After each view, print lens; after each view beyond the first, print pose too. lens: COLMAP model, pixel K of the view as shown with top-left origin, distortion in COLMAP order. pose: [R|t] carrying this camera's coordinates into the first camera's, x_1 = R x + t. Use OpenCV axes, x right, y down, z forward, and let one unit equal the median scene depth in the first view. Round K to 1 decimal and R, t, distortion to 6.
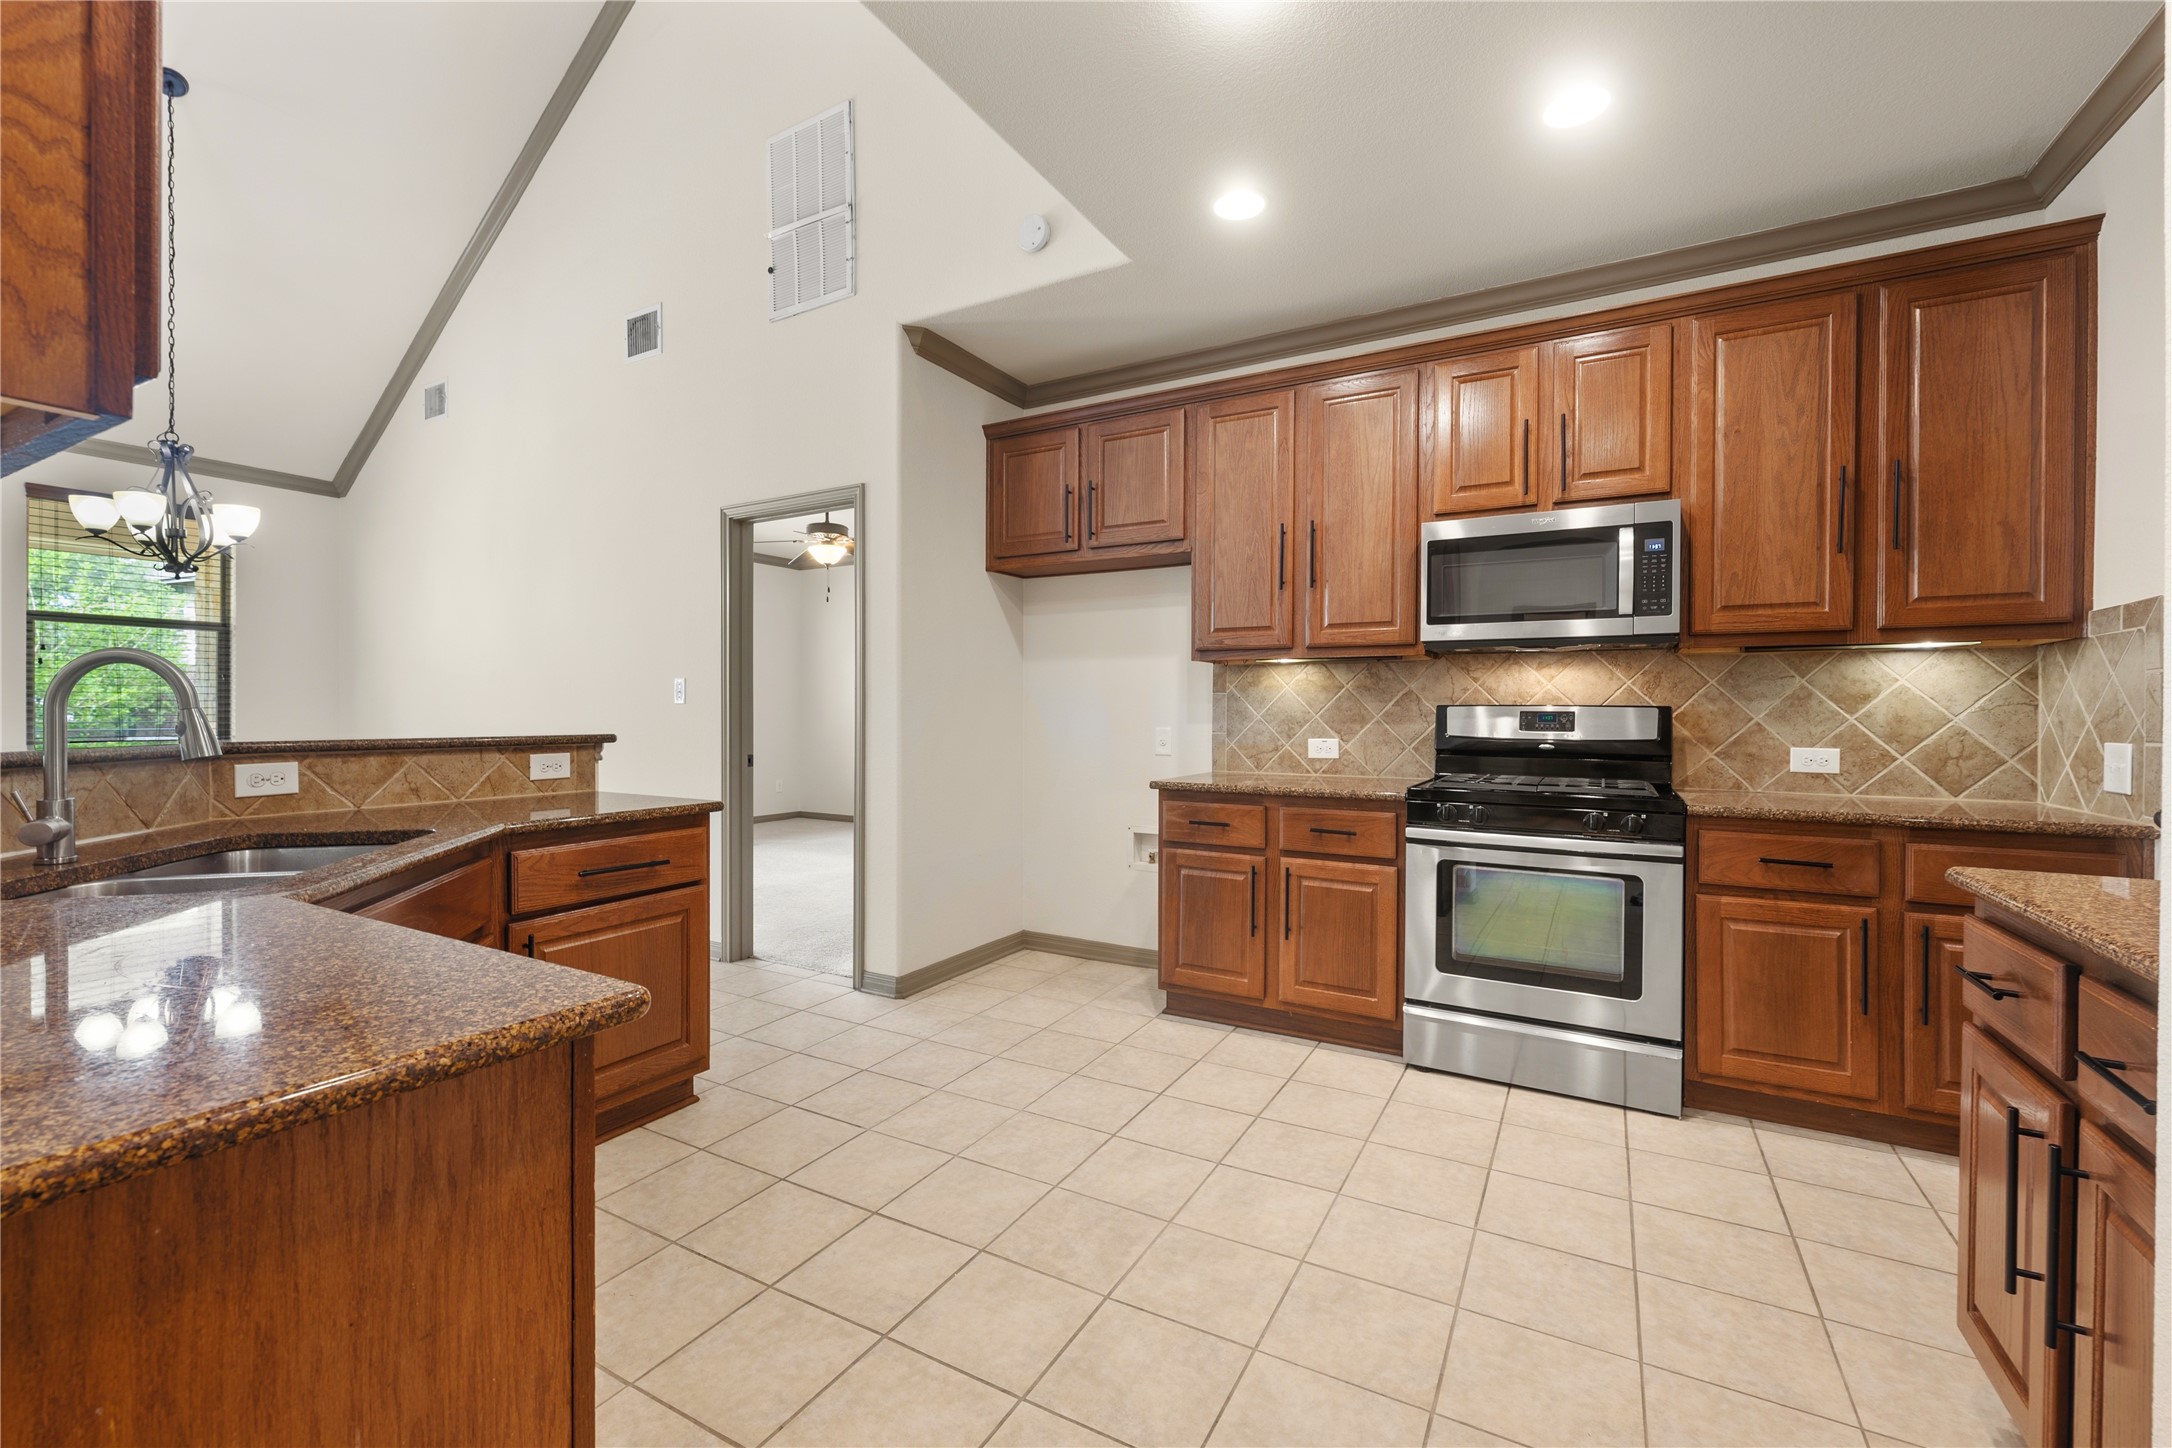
lens RADIAL K [[904.4, 0, 1088.0], [0, 904.4, 717.5], [0, 0, 1]] dist [0.000867, 0.000086]
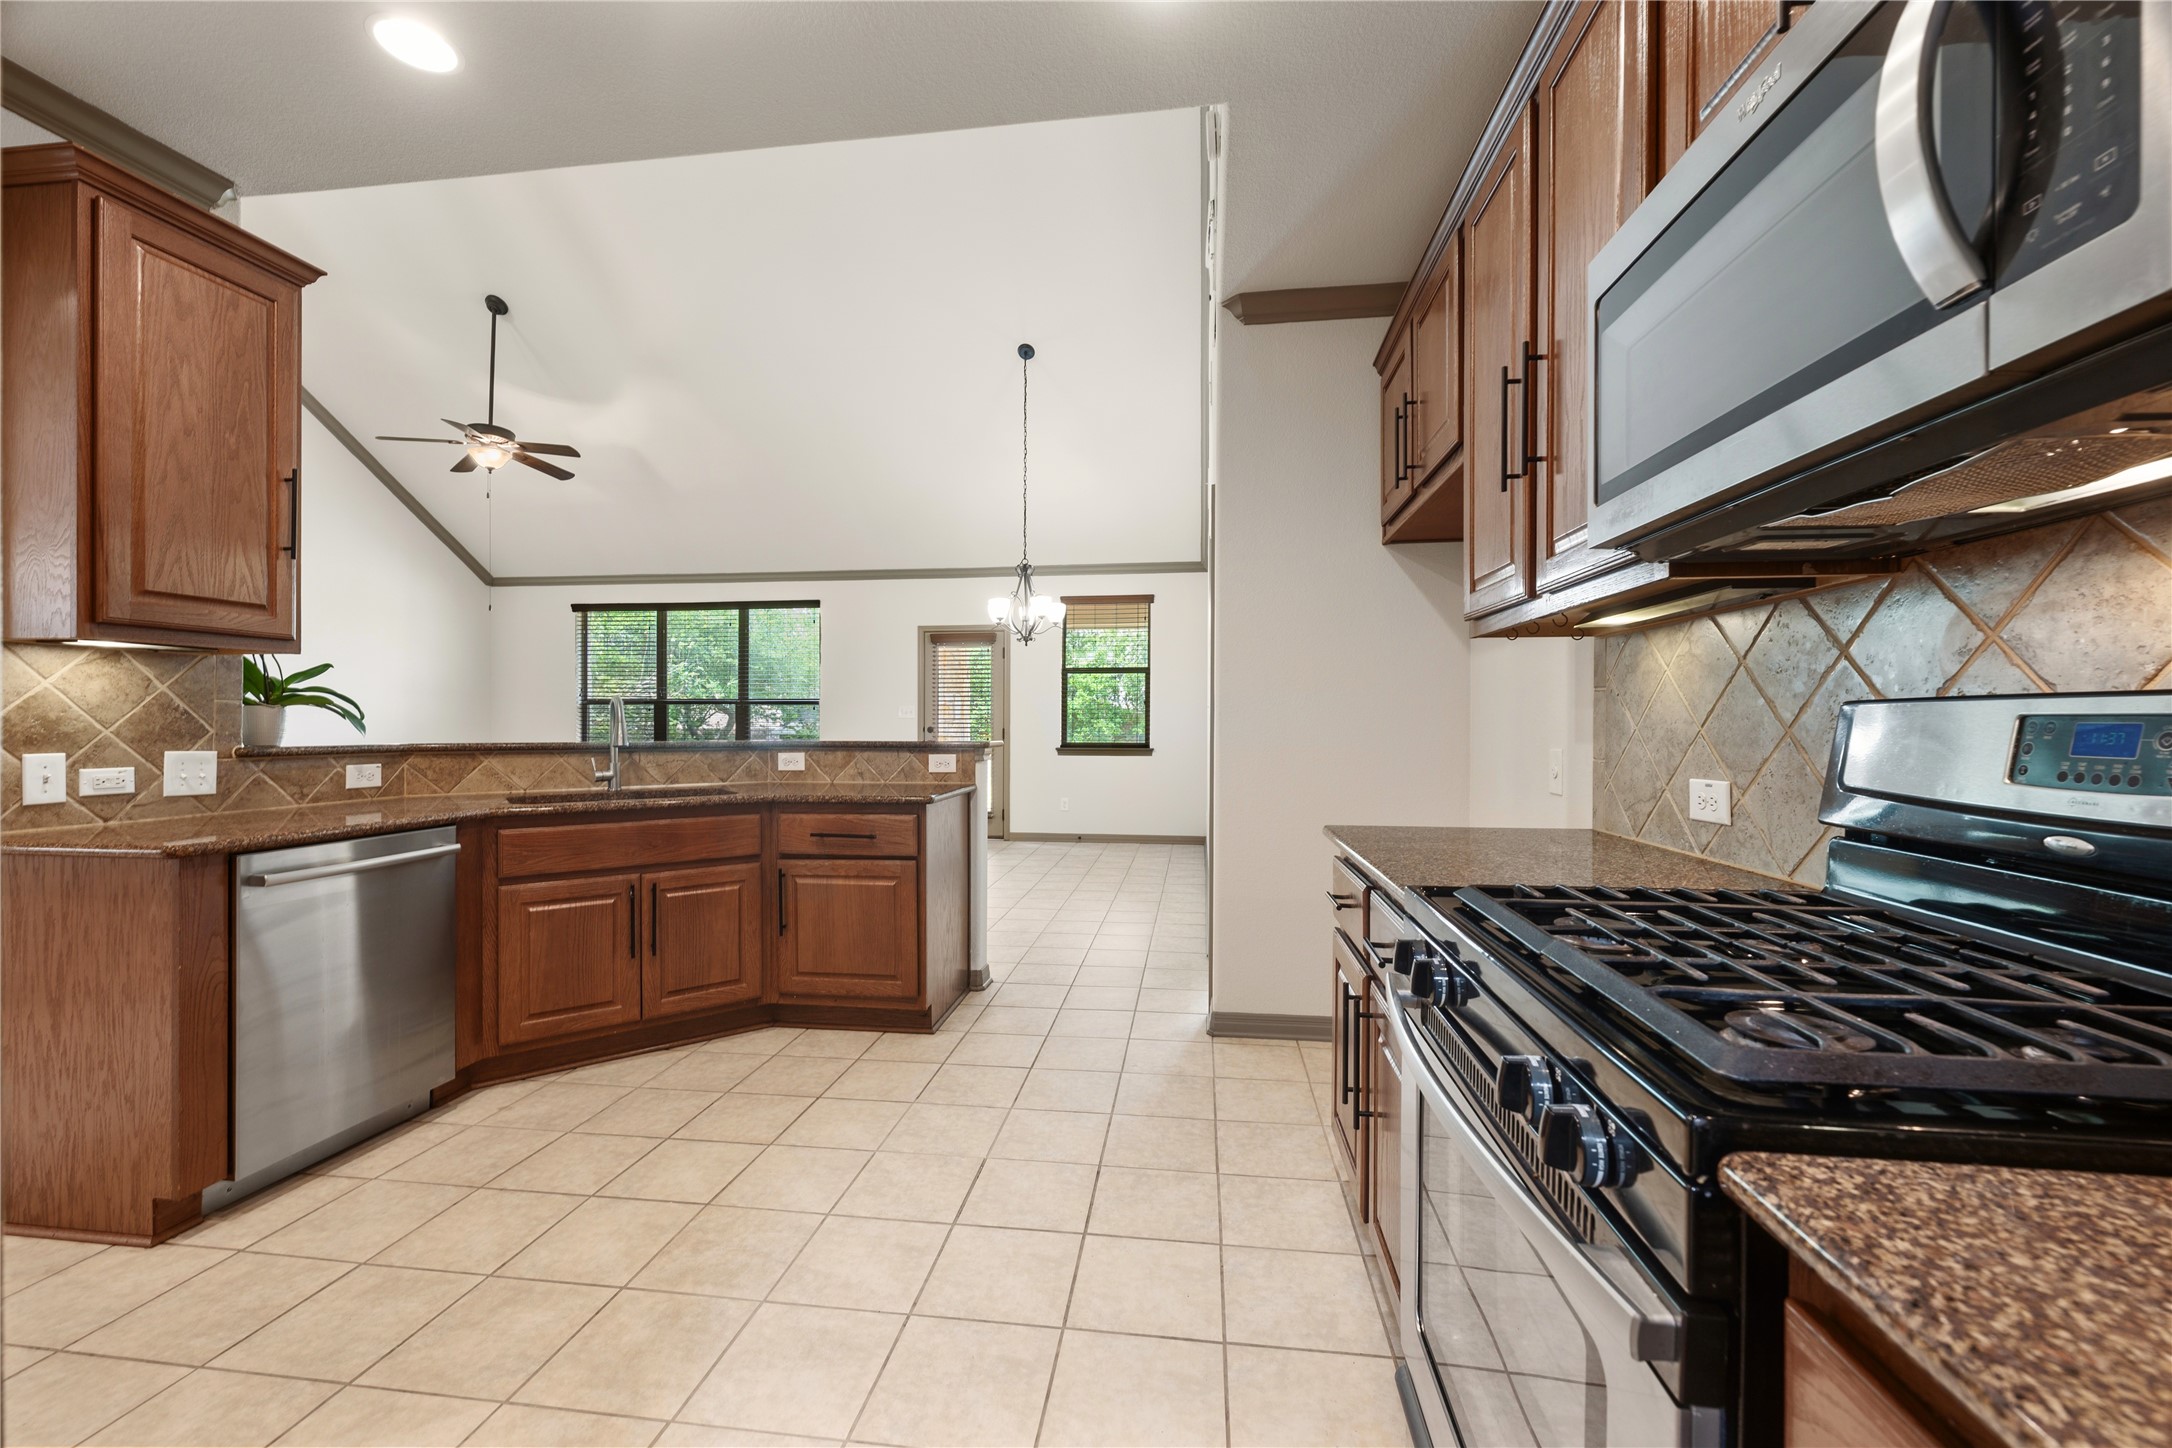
lens RADIAL K [[863.1, 0, 1081.4], [0, 863.1, 720.9], [0, 0, 1]] dist [0.001813, 0.000057]
pose [[0.369109, -0.005589, -0.929369, 0.855696], [-0.003933, 0.999964, -0.007575, -0.002537], [0.929378, 0.006451, 0.369074, 0.841361]]
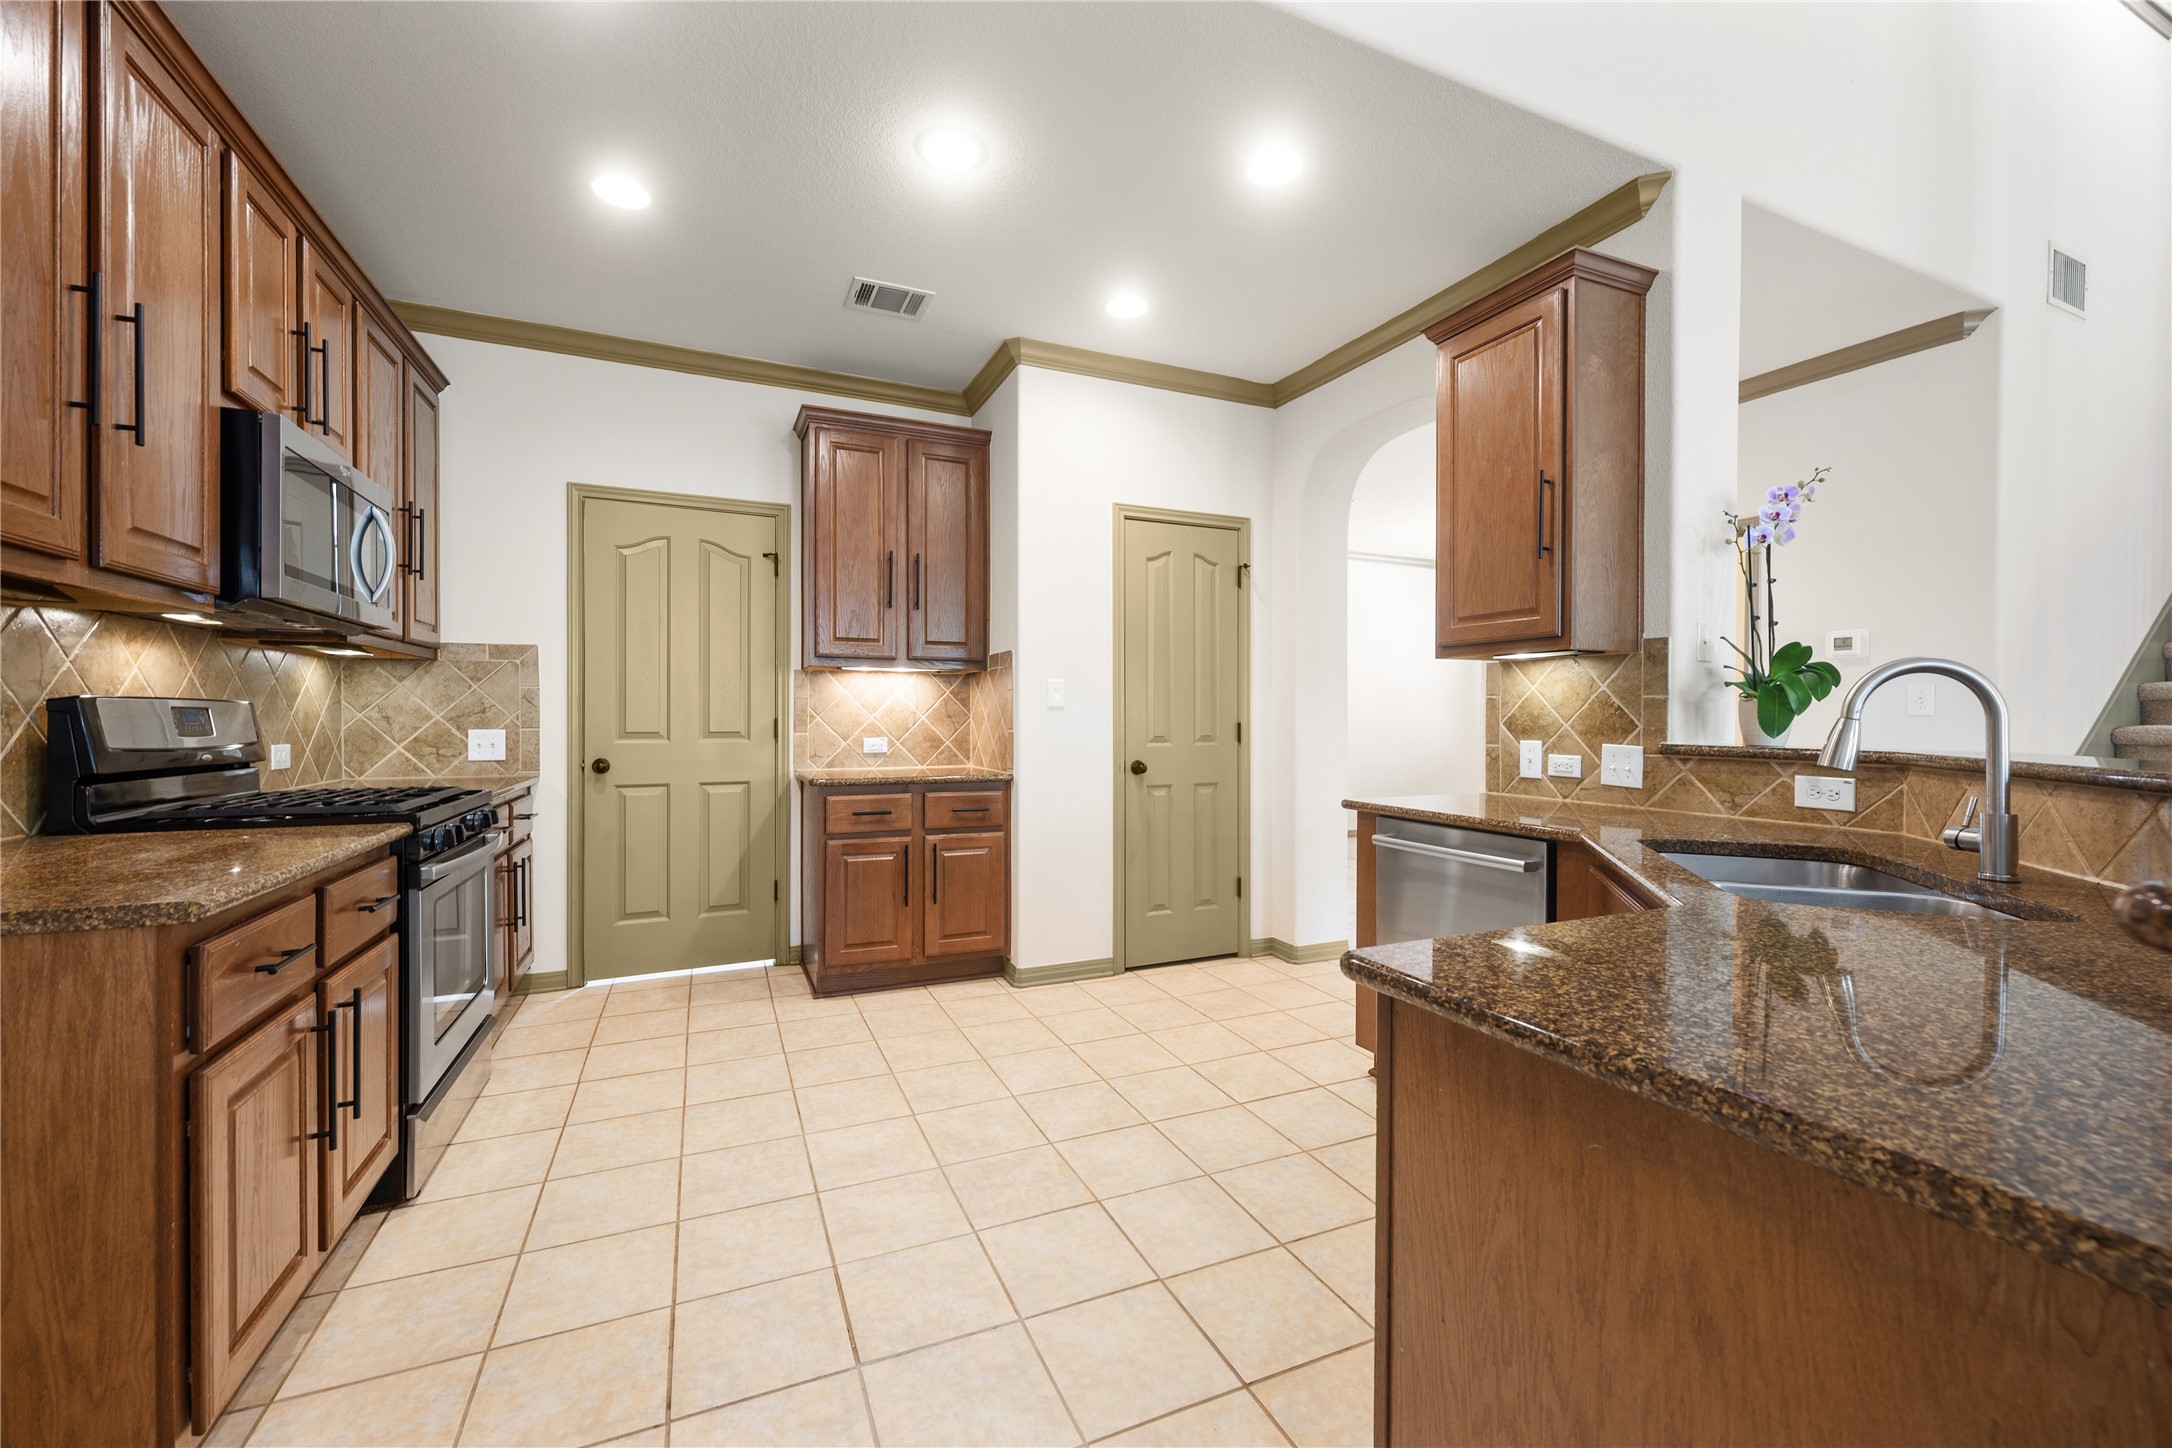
lens RADIAL K [[863.1, 0, 1081.4], [0, 863.1, 720.9], [0, 0, 1]] dist [0.001813, 0.000057]
pose [[-0.802996, -0.010441, 0.595893, -0.590694], [-0.005591, 0.999935, 0.009986, -0.007391], [-0.595958, 0.004687, -0.803002, 1.516097]]
